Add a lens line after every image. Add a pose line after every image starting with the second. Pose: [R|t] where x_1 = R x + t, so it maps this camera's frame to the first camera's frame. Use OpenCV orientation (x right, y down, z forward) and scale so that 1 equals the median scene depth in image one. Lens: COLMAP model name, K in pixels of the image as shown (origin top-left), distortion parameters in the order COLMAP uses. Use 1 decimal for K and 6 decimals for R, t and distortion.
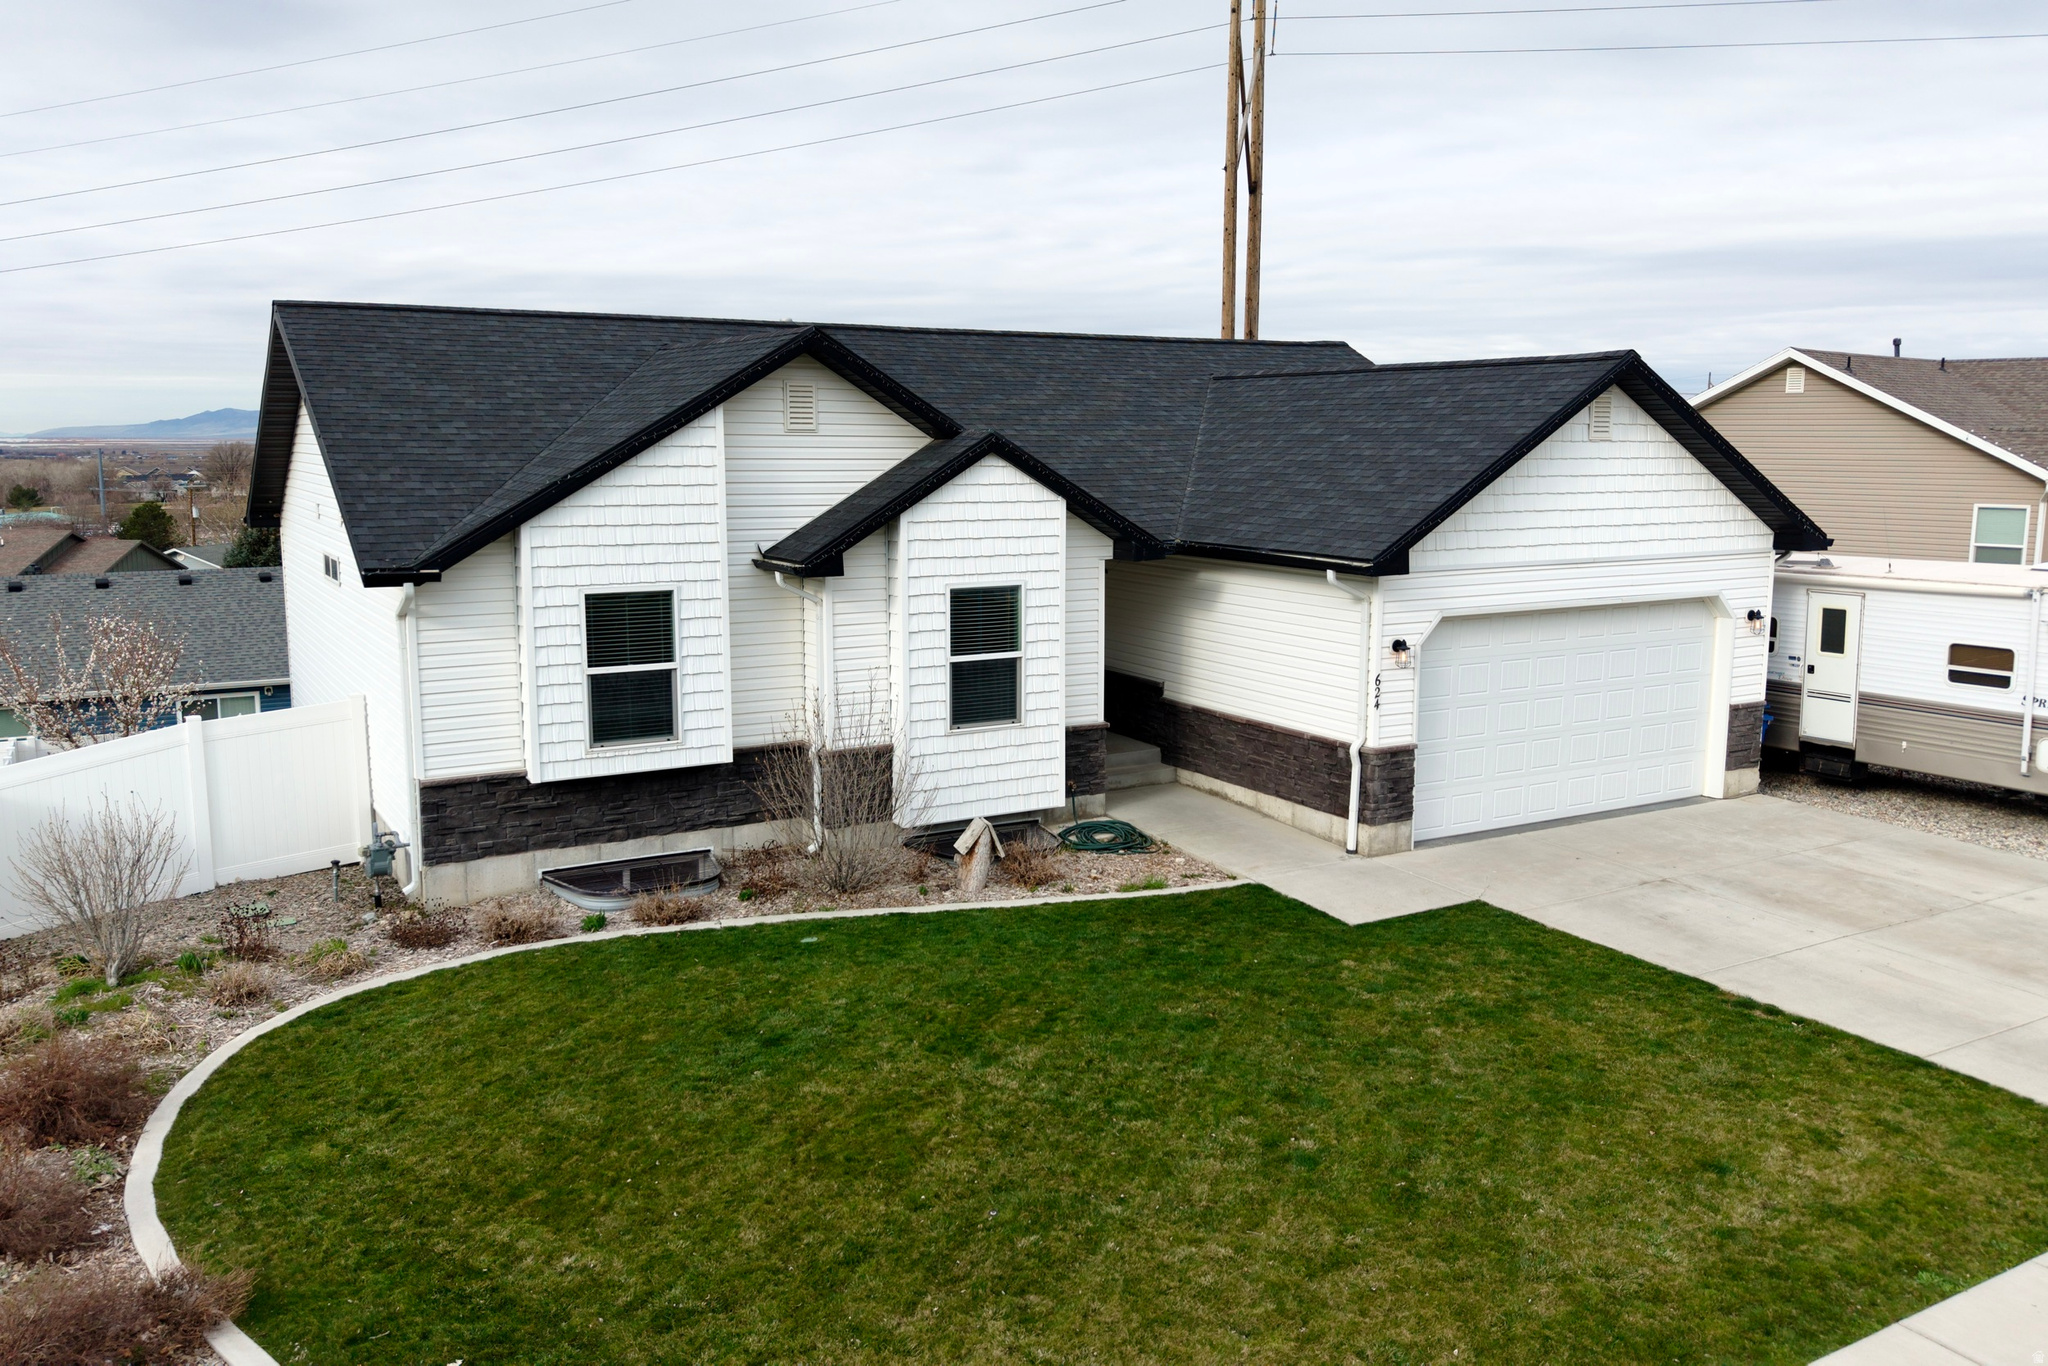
lens RADIAL K [[1645.5, 0, 1030.9], [0, 1645.5, 687.2], [0, 0, 1]] dist [0.025836, -0.038782]
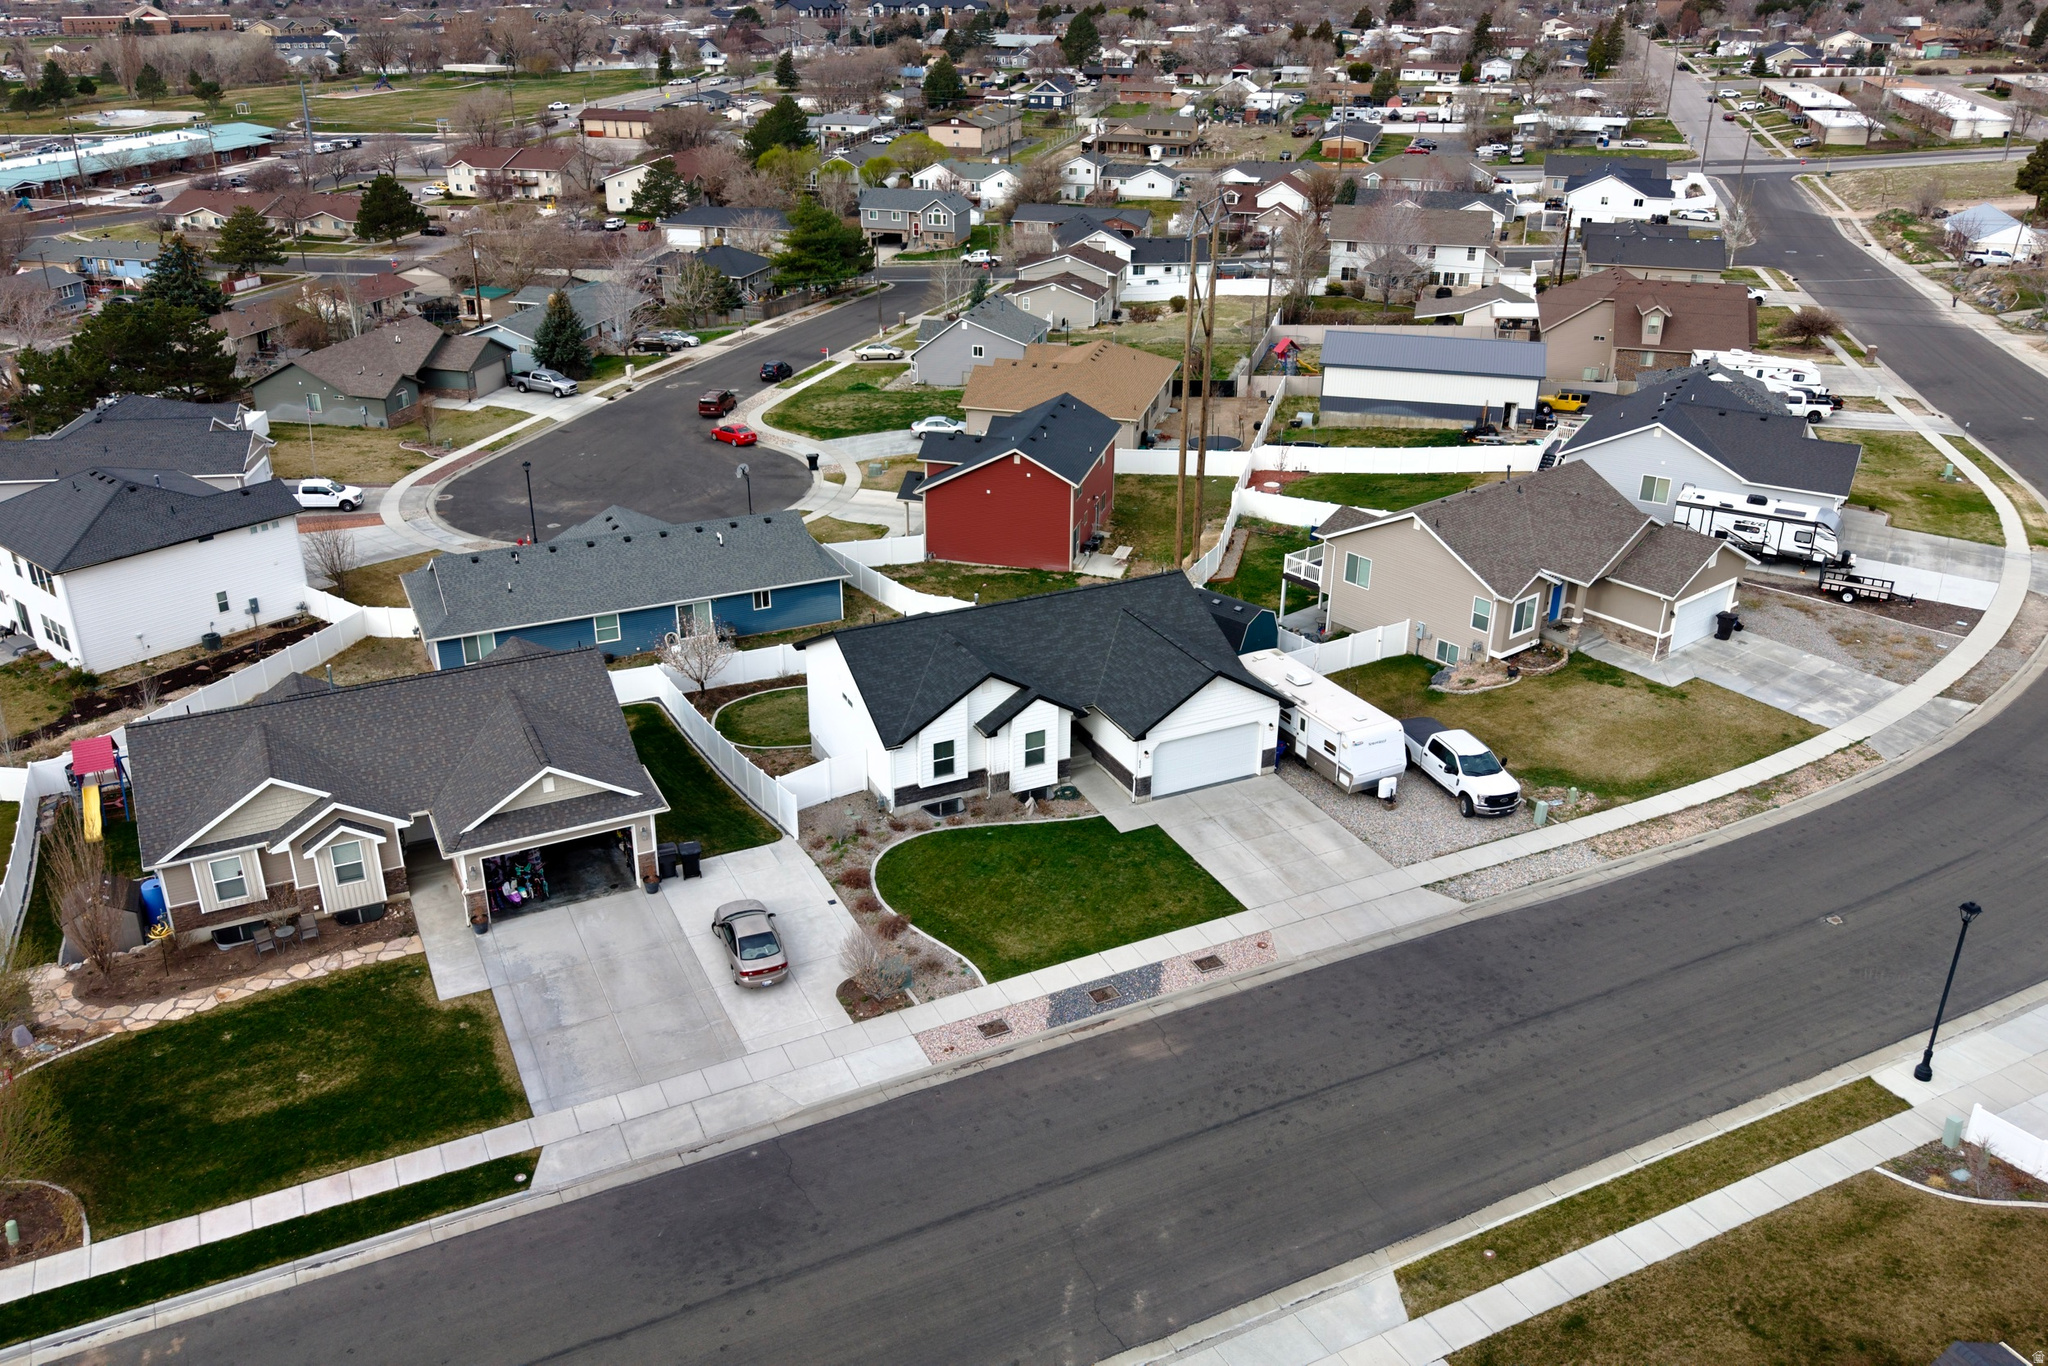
lens RADIAL K [[1645.5, 0, 1021.6], [0, 1645.5, 669.6], [0, 0, 1]] dist [0.025836, -0.038782]
pose [[0.996600, 0.036425, -0.073904, 0.217587], [-0.016034, 0.965562, 0.259680, -1.203106], [0.080818, -0.257612, 0.962863, -2.629924]]
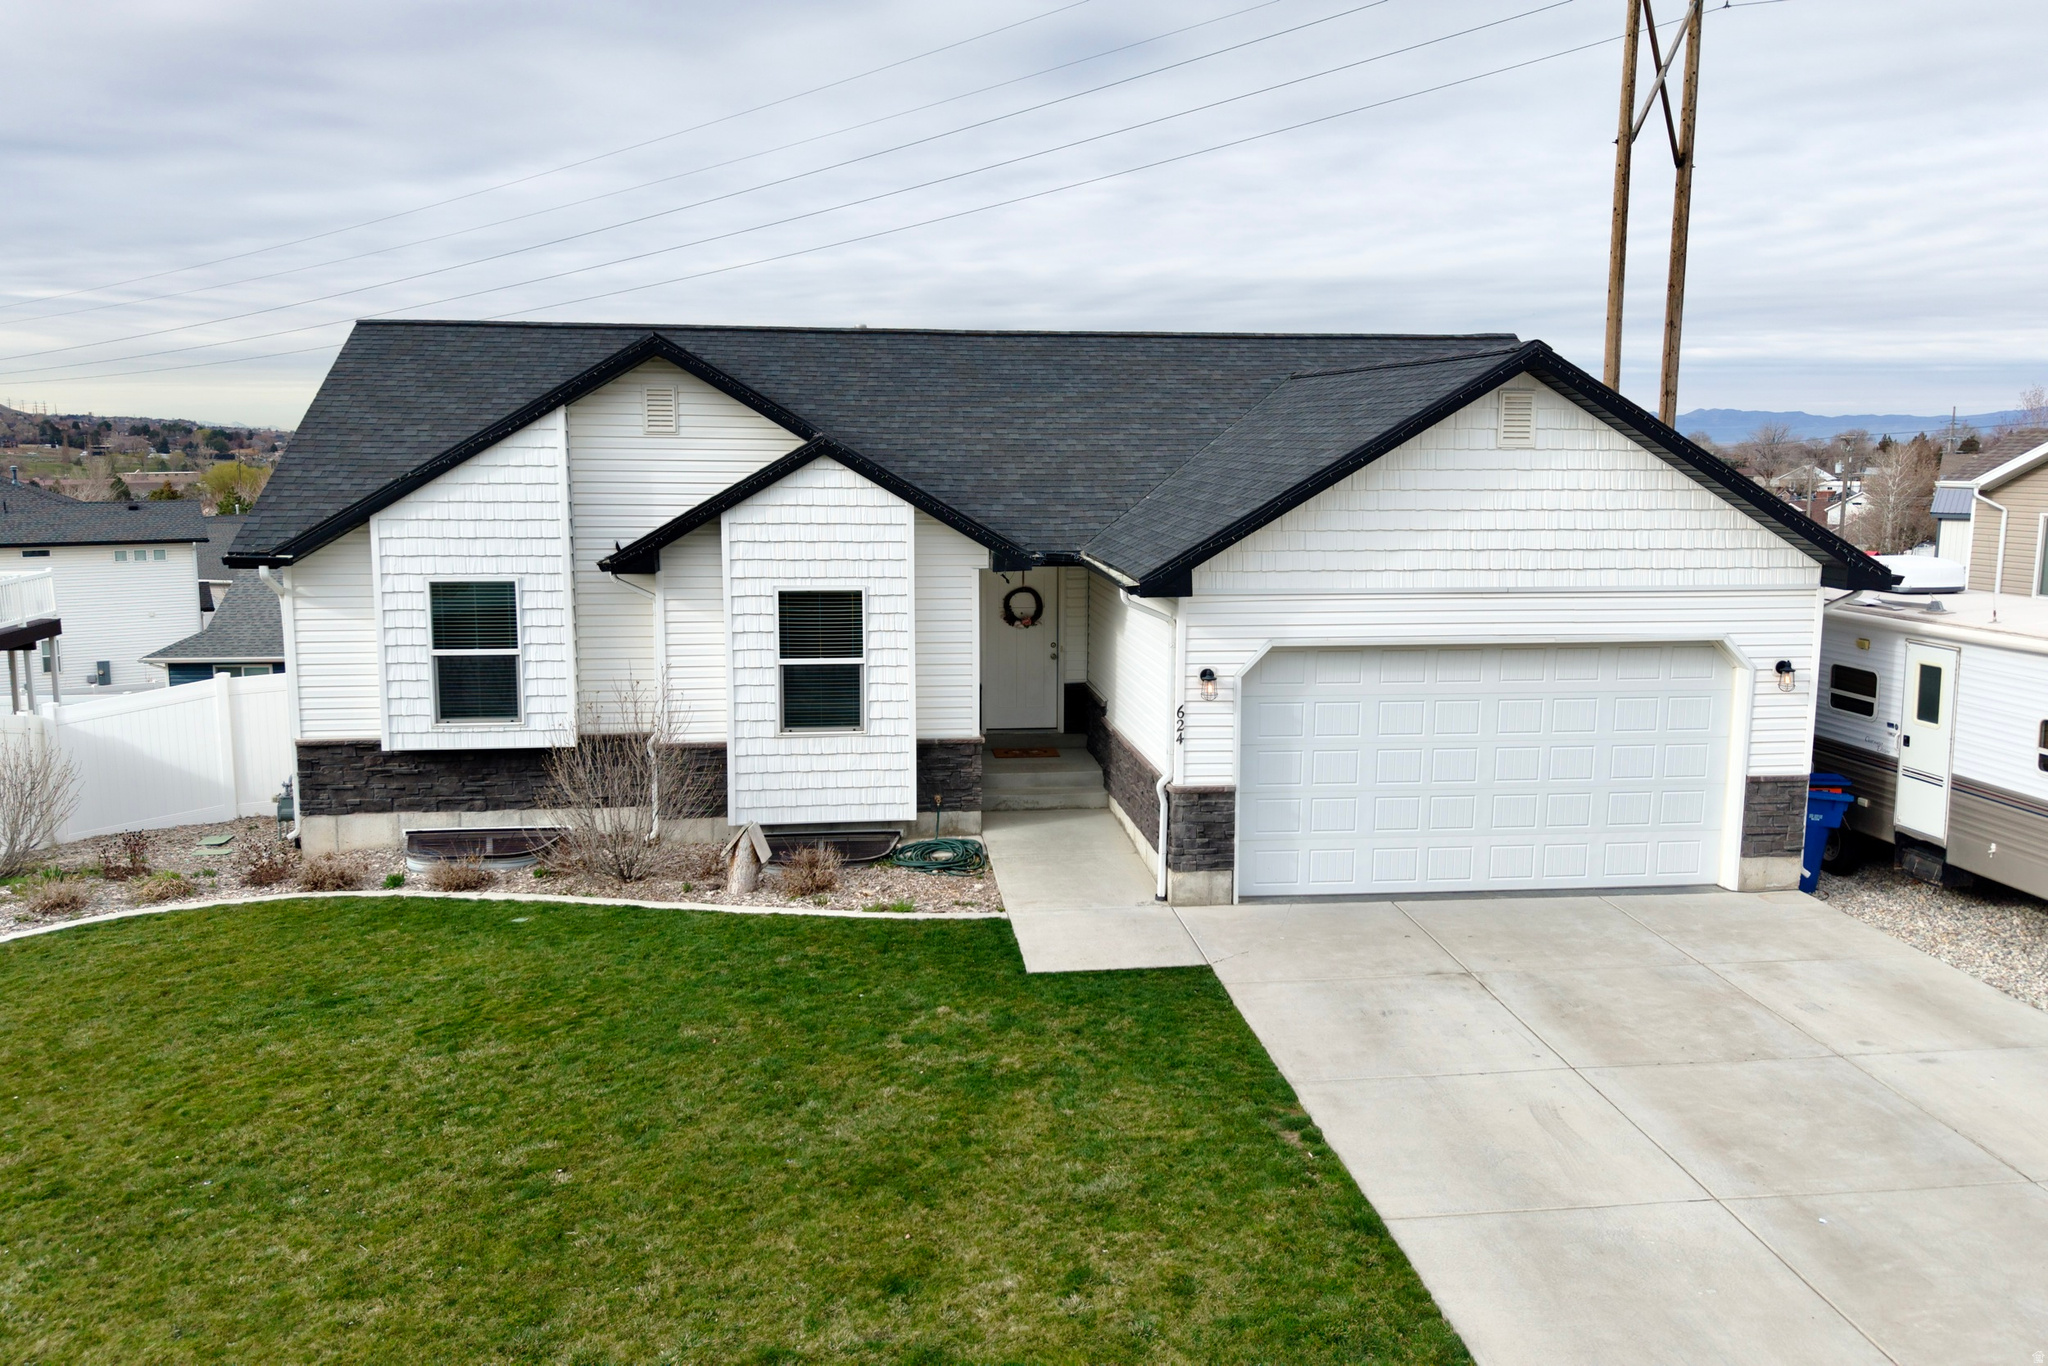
lens RADIAL K [[1645.5, 0, 1028.1], [0, 1645.5, 696.7], [0, 0, 1]] dist [0.025836, -0.038782]
pose [[0.917878, 0.065788, -0.391371, 0.501159], [-0.064220, 0.997789, 0.017109, -0.023481], [0.391632, 0.009430, 0.920074, 0.141890]]
